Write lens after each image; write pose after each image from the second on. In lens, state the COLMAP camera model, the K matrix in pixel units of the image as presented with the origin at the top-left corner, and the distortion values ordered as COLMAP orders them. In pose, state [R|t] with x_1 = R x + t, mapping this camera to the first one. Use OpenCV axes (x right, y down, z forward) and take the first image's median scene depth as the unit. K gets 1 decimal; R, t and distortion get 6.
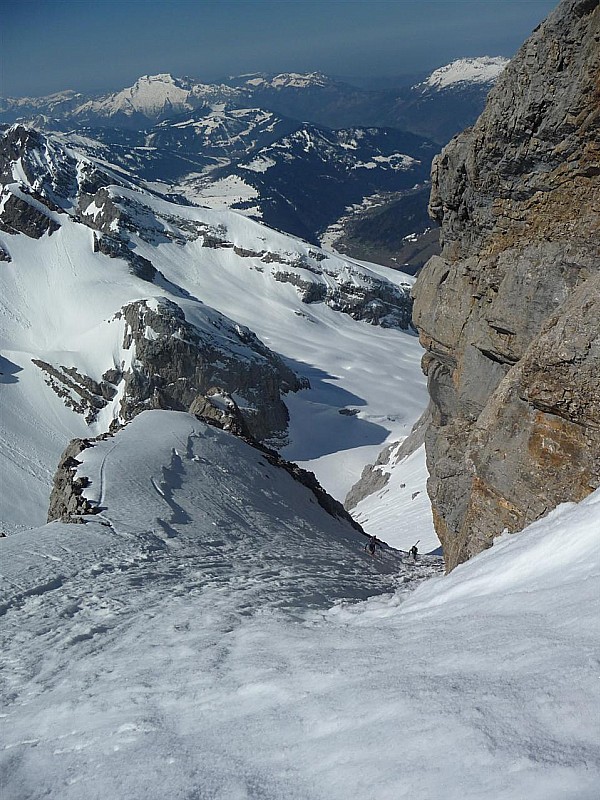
lens RADIAL K [[655.4, 0, 308.0], [0, 655.4, 395.1], [0, 0, 1]] dist [-0.039634, 0.034979]
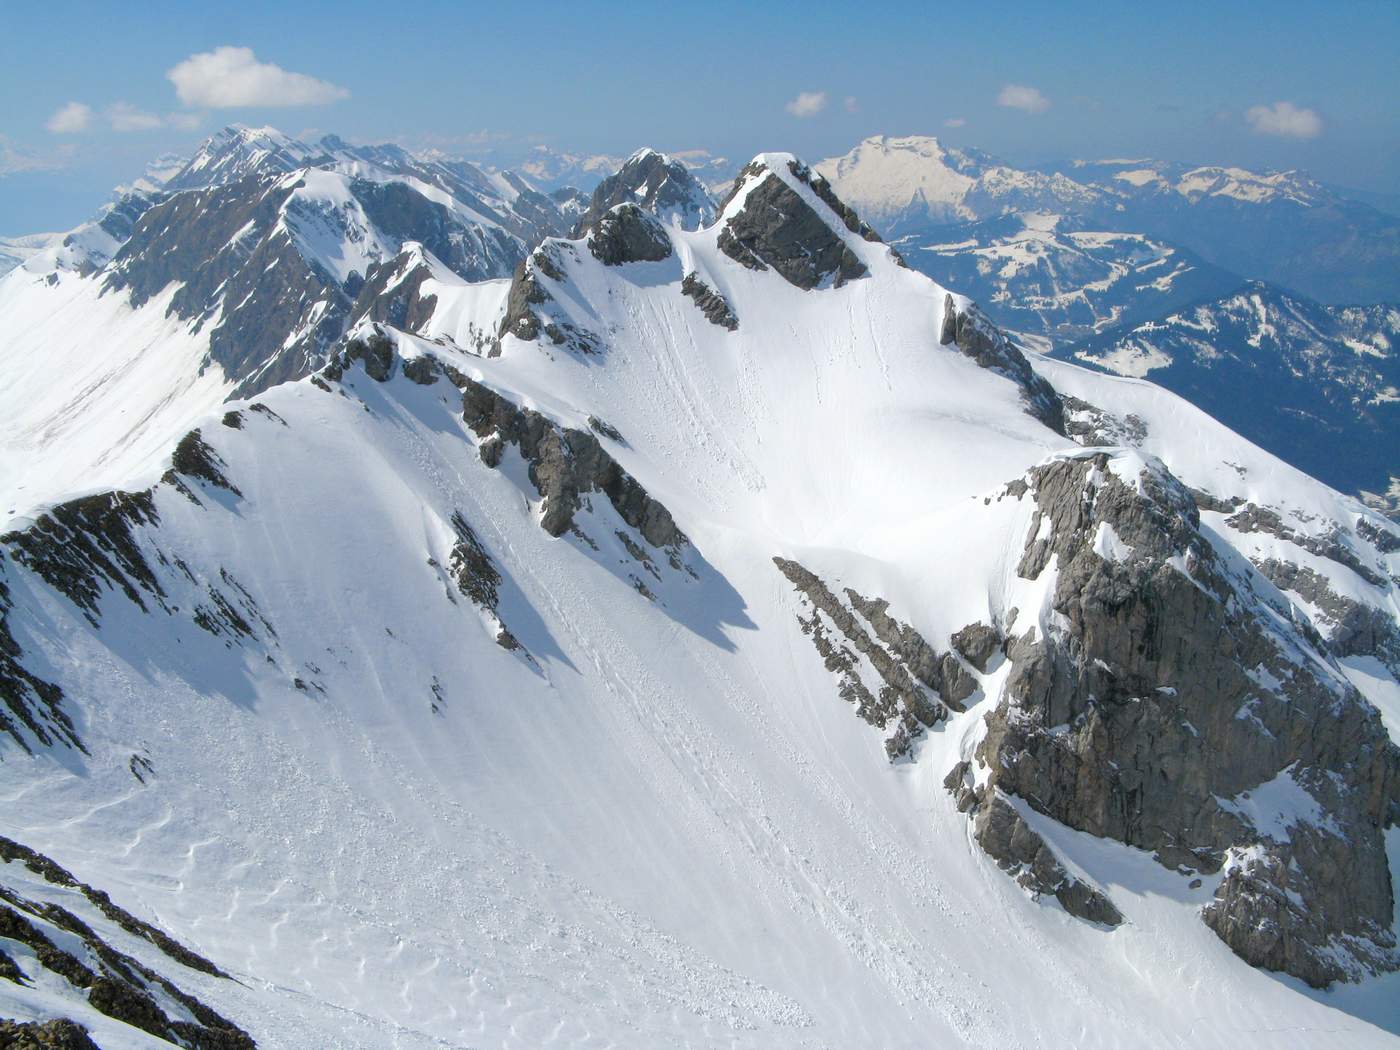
lens RADIAL K [[1703.5, 0, 722.0], [0, 1703.5, 527.8], [0, 0, 1]] dist [-0.111416, 0.092421]
pose [[0.948802, 0.156395, -0.274437, -0.156170], [-0.216725, 0.954381, -0.205395, 0.108410], [0.229795, 0.254356, 0.939413, 0.071496]]
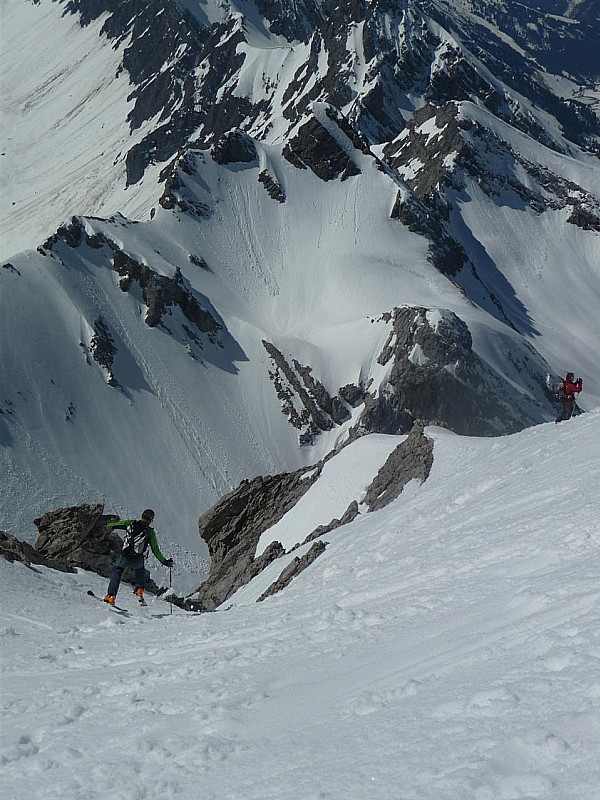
lens RADIAL K [[1048.5, 0, 317.6], [0, 1048.5, 401.2], [0, 0, 1]] dist [-0.015381, 0.049403]
pose [[0.884390, 0.319812, -0.339963, 0.060380], [-0.322898, 0.945157, 0.049138, -0.055470], [0.337034, 0.066316, 0.939154, -0.105436]]
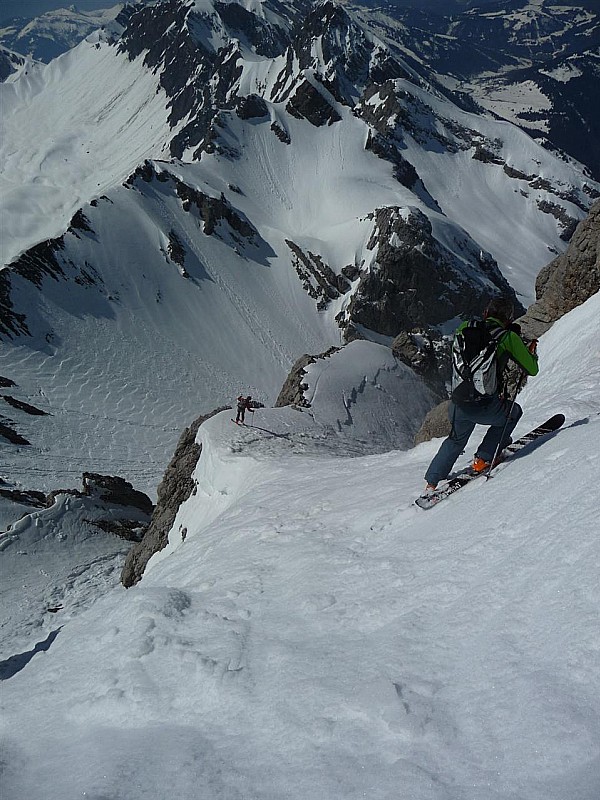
lens RADIAL K [[655.4, 0, 308.0], [0, 655.4, 395.1], [0, 0, 1]] dist [-0.039634, 0.034979]
pose [[0.909305, 0.292452, -0.296033, 0.010717], [-0.248137, 0.952148, 0.178444, -0.009021], [0.334054, -0.088803, 0.938361, -0.036646]]
